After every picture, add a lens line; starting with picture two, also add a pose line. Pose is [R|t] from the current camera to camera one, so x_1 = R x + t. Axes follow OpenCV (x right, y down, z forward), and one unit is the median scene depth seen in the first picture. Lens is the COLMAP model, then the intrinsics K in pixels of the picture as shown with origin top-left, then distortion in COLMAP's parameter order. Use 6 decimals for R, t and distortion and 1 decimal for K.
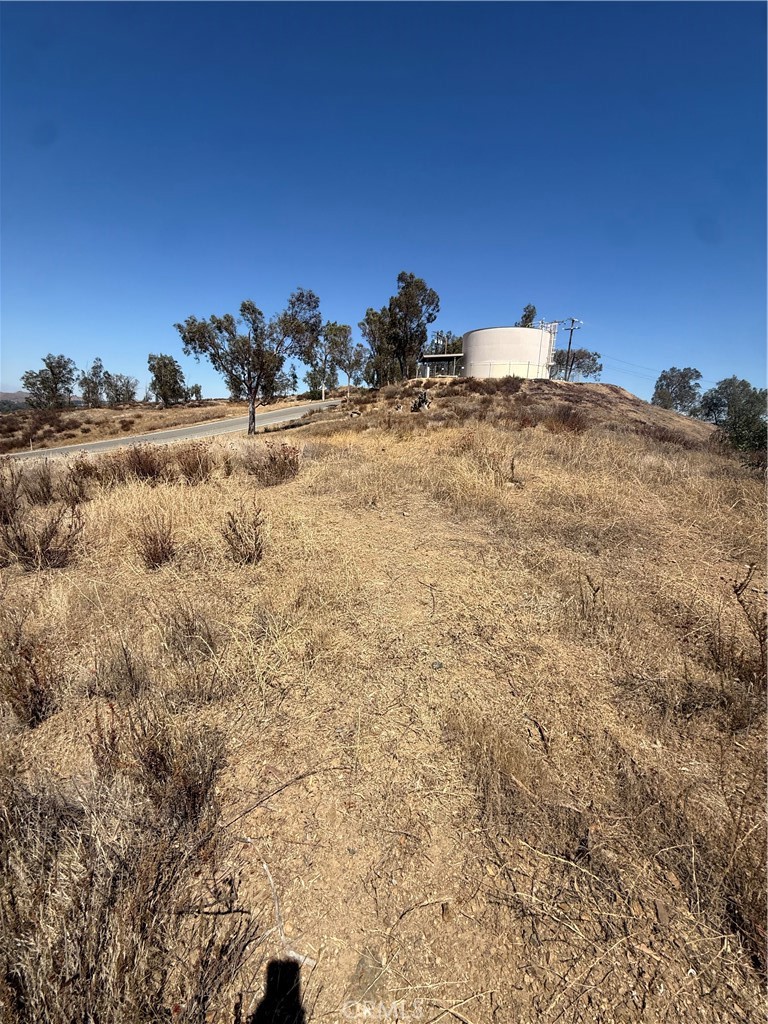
lens RADIAL K [[414.3, 0, 384.0], [0, 414.3, 512.0], [0, 0, 1]] dist [-0.000716, -0.000601]
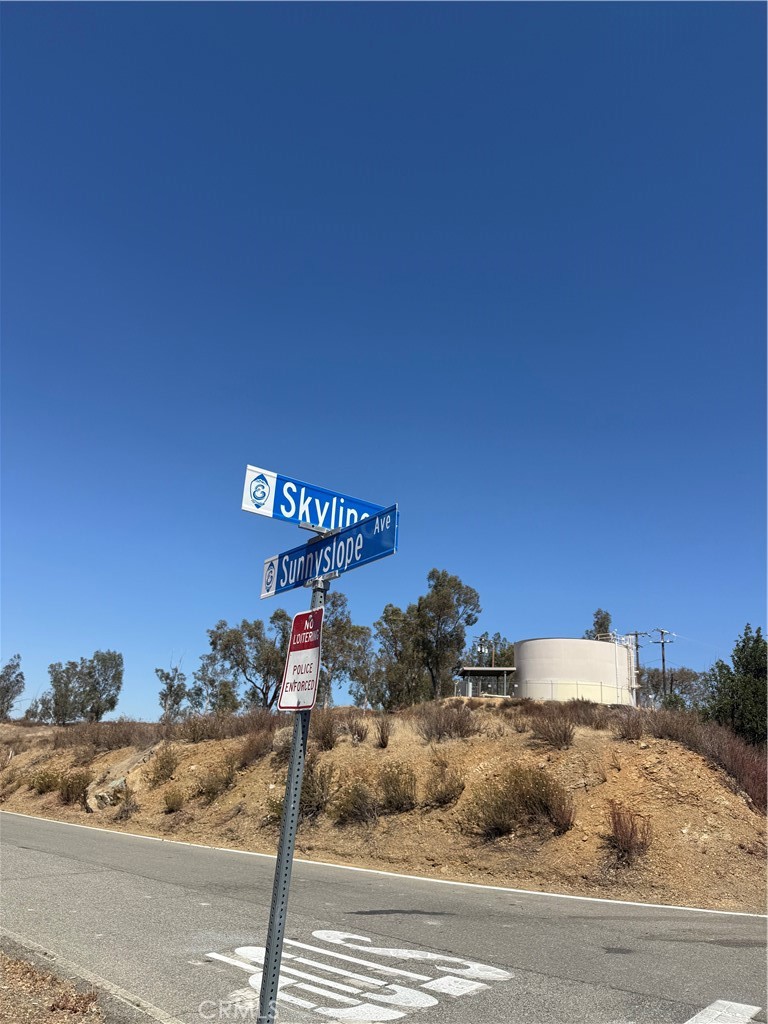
lens RADIAL K [[708.4, 0, 362.8], [0, 708.4, 507.3], [0, 0, 1]] dist [0.166318, -0.324811]
pose [[0.998508, 0.027114, -0.047404, -0.035766], [-0.048496, 0.839352, -0.541420, 0.100871], [0.025109, 0.542911, 0.839415, -0.281299]]
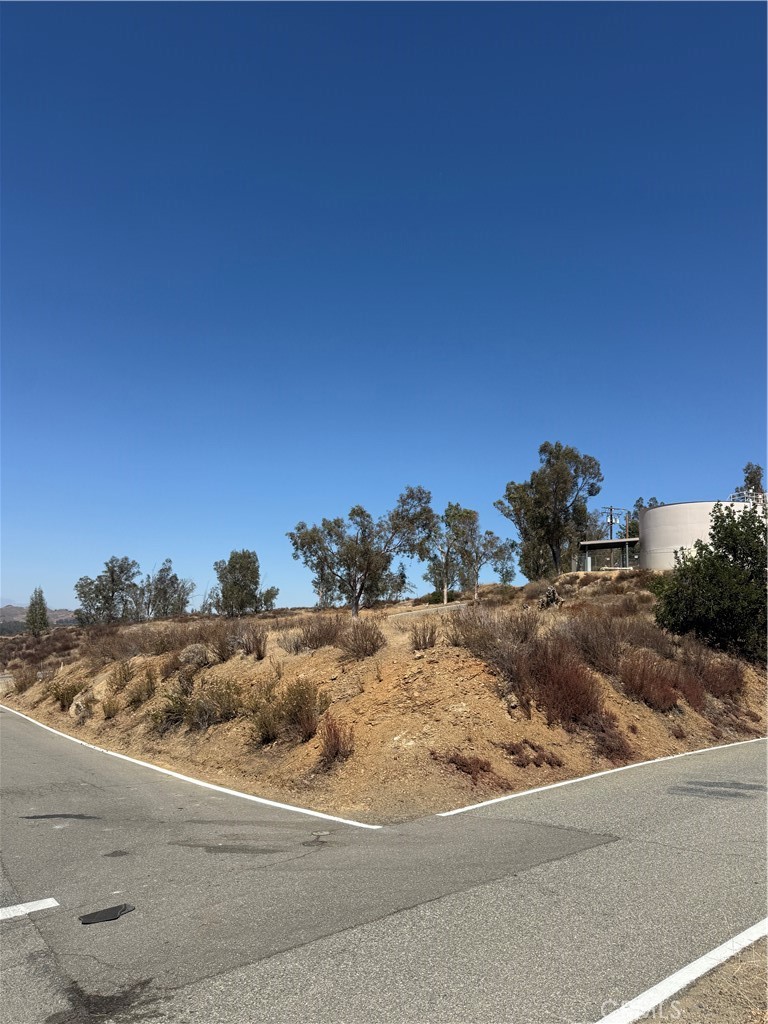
lens RADIAL K [[736.0, 0, 360.9], [0, 736.0, 512.7], [0, 0, 1]] dist [0.113801, -0.000282]
pose [[0.961871, -0.052663, -0.268386, 0.078321], [-0.053885, 0.925565, -0.374734, 0.087623], [0.268144, 0.374908, 0.887436, -0.289980]]
